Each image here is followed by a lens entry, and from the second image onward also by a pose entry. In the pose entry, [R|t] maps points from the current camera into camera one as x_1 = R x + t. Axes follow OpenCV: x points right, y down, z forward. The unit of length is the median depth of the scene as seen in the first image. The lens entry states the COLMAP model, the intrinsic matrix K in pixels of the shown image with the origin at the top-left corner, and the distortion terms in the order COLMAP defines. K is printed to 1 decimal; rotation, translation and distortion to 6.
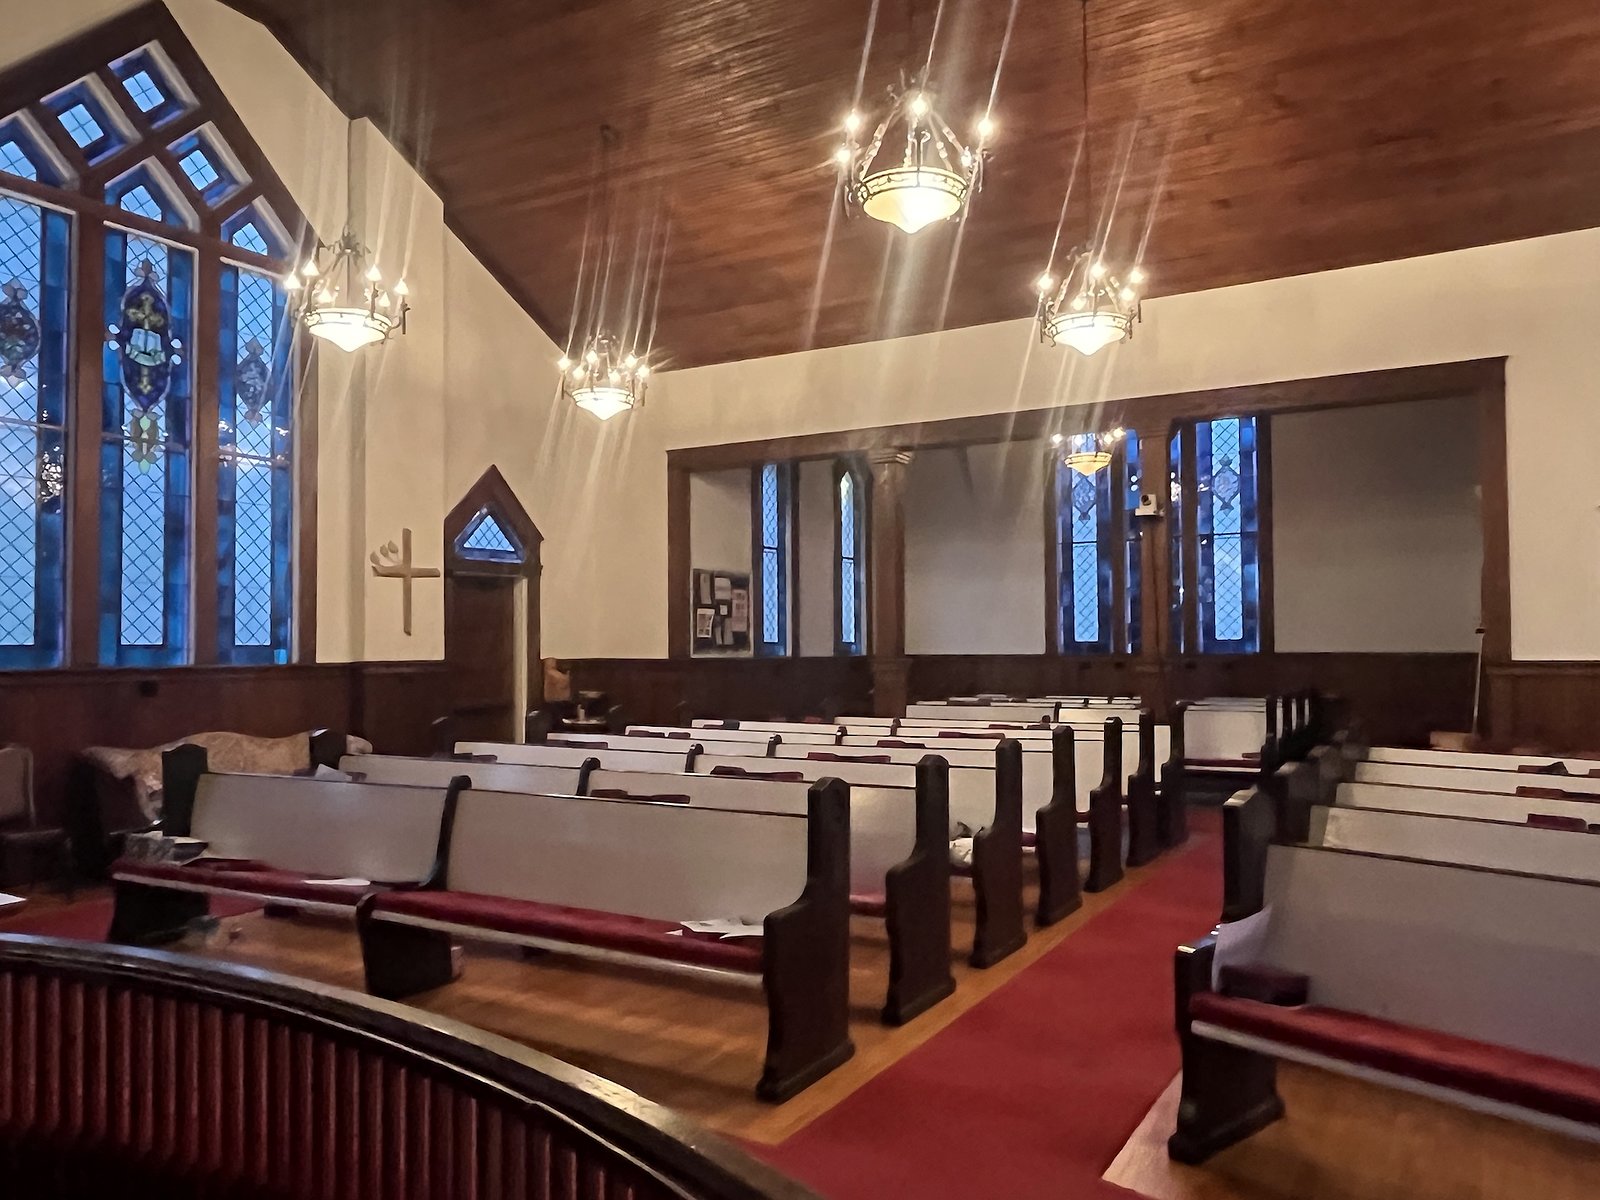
lens RADIAL K [[1164.1, 0, 811.3], [0, 1164.1, 606.5], [0, 0, 1]] dist [-0.000840, -0.000766]
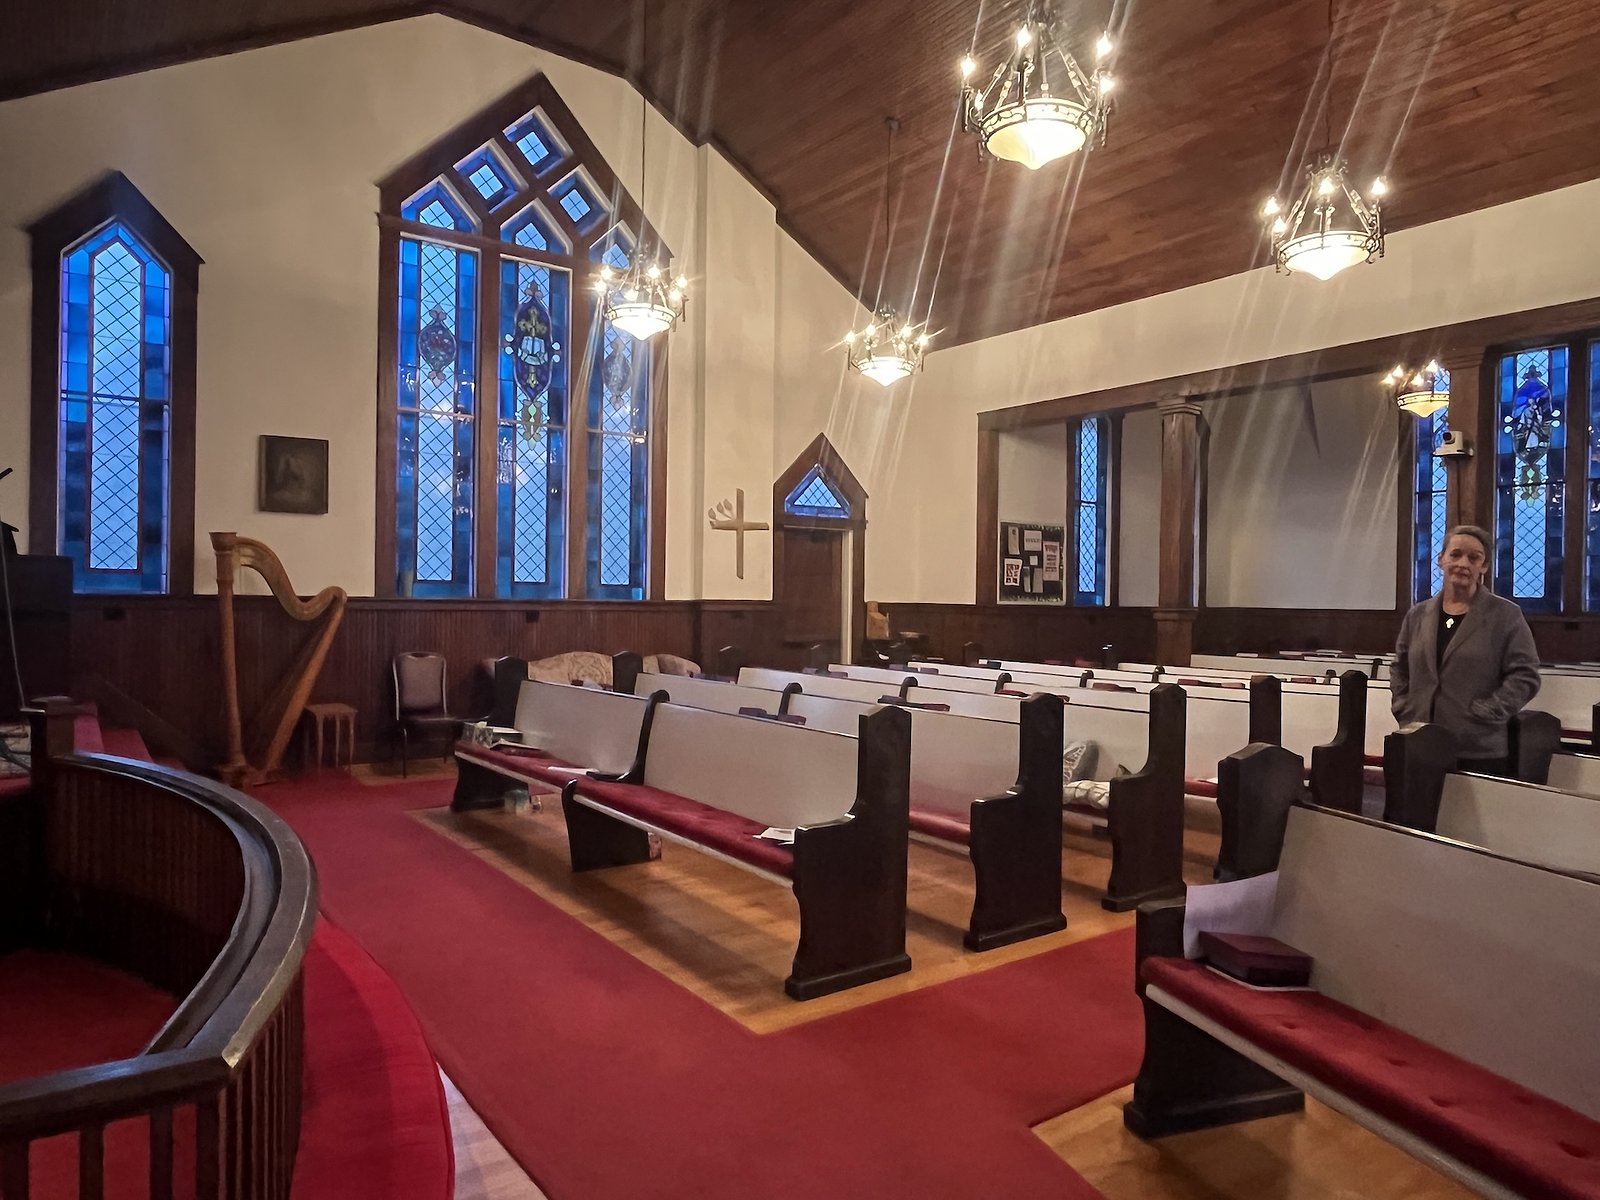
lens RADIAL K [[1034.0, 0, 808.1], [0, 1034.0, 604.7], [0, 0, 1]] dist [-0.000974, -0.002290]
pose [[0.919263, 0.021151, -0.393076, 0.147903], [-0.005702, 0.999166, 0.040430, 0.008942], [0.393604, -0.034924, 0.918617, 0.056811]]
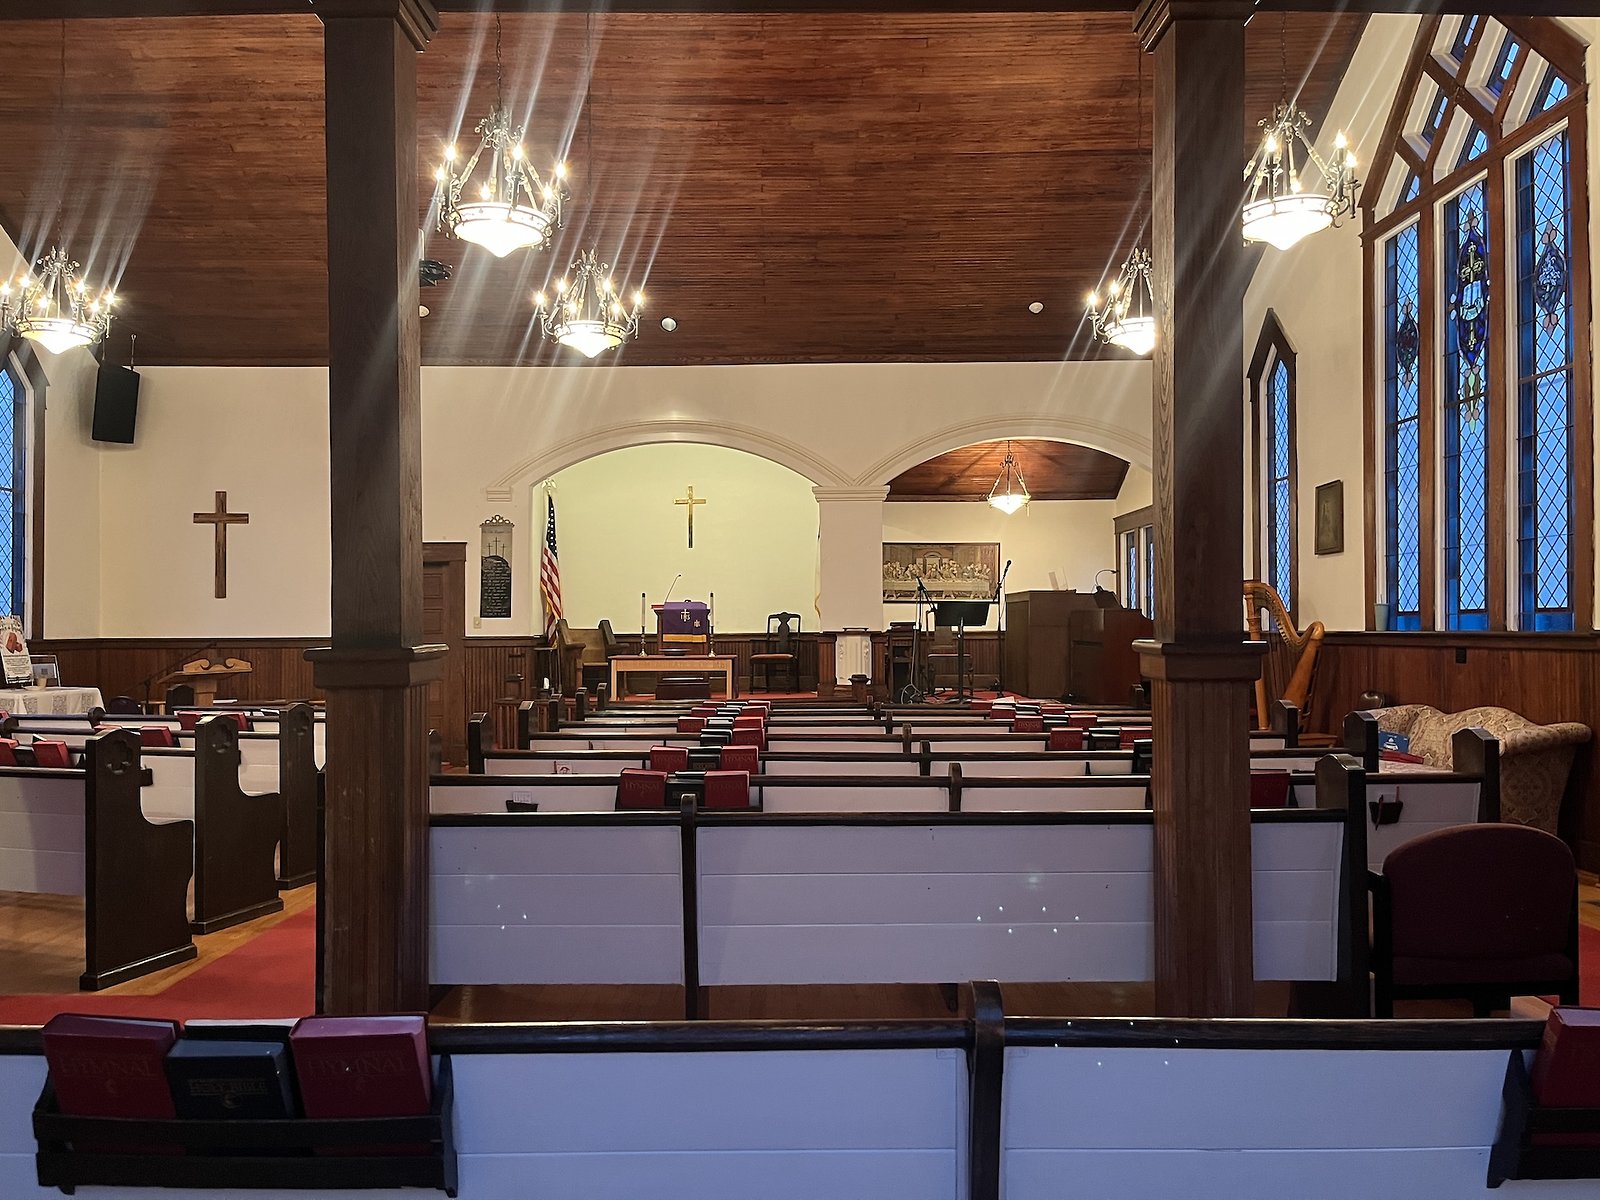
lens RADIAL K [[1218.3, 0, 799.8], [0, 1218.3, 604.1], [0, 0, 1]] dist [0.090047, -0.123644]
pose [[-0.855502, -0.000020, -0.517799, 0.399704], [0.029344, 0.998391, -0.048519, 0.056578], [0.516967, -0.056703, -0.854125, 1.442519]]
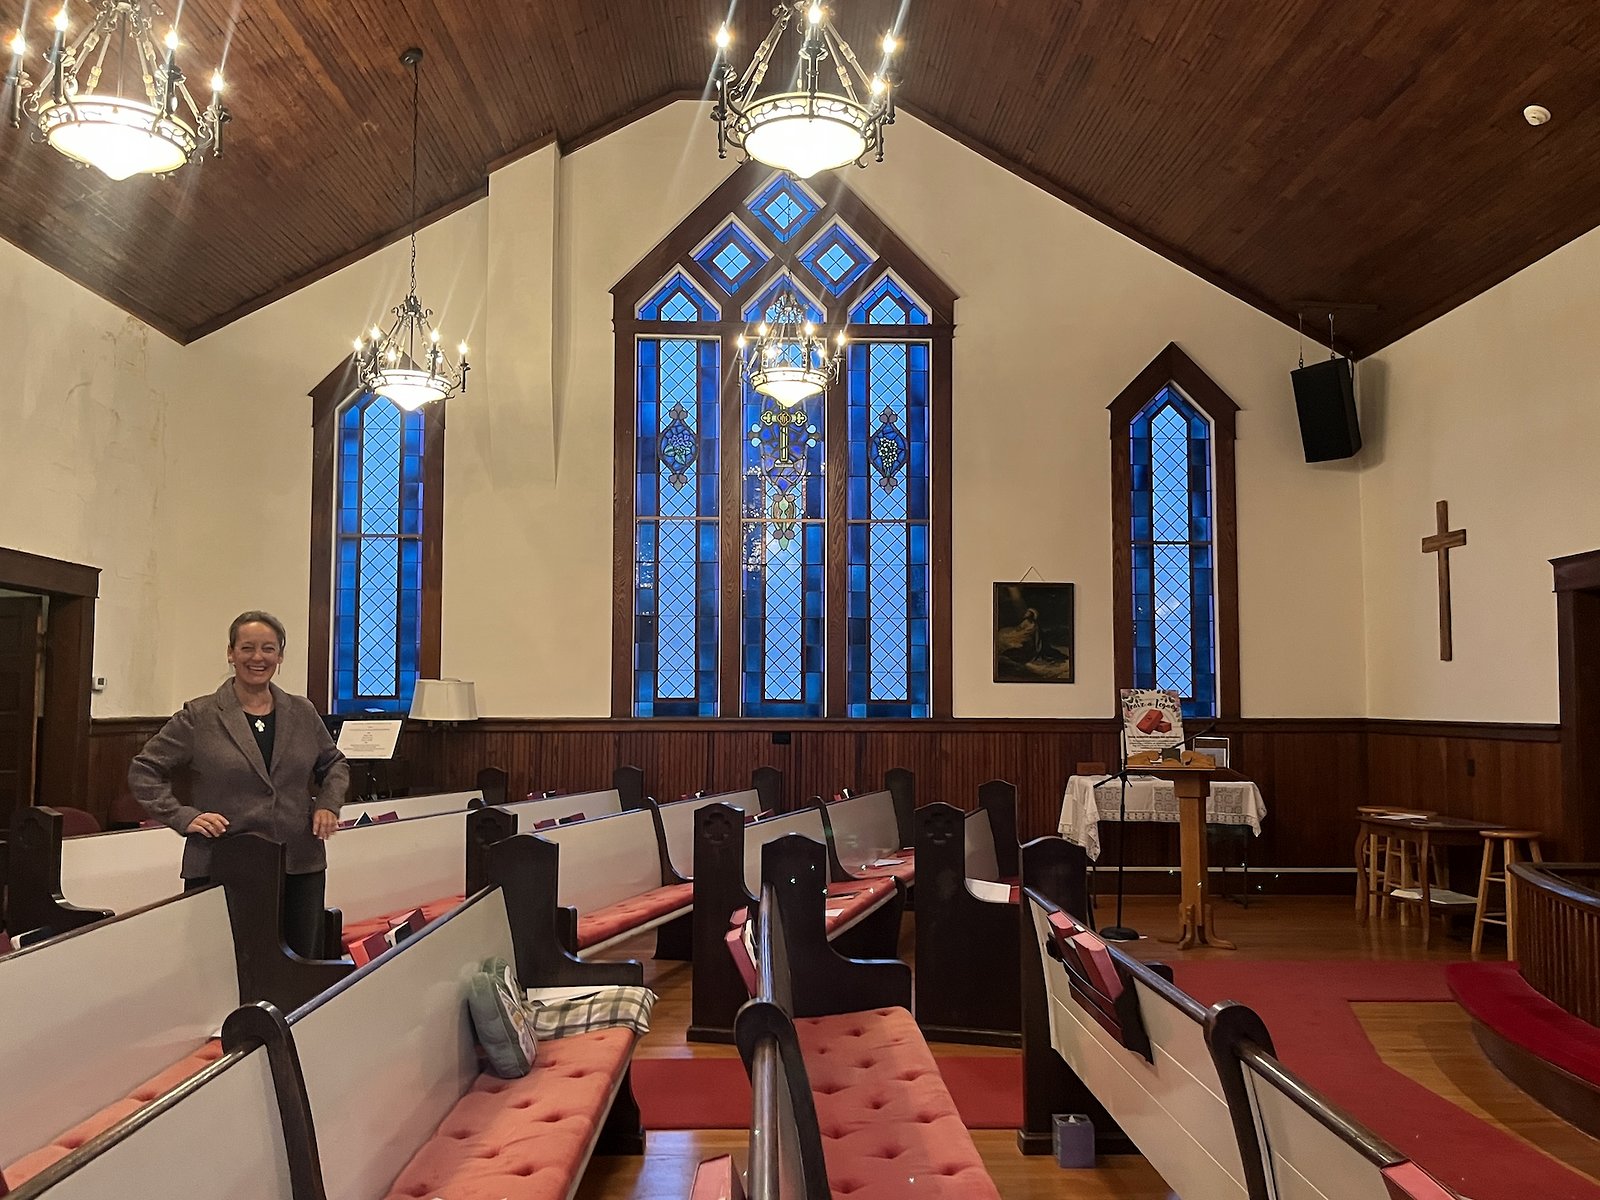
lens RADIAL K [[1305.2, 0, 813.0], [0, 1305.2, 611.7], [0, 0, 1]] dist [0.090248, -0.146884]
pose [[-0.543946, 0.063457, 0.836718, -0.366390], [-0.029341, 0.995088, -0.094543, 0.032992], [-0.838607, -0.075977, -0.539412, 0.825883]]
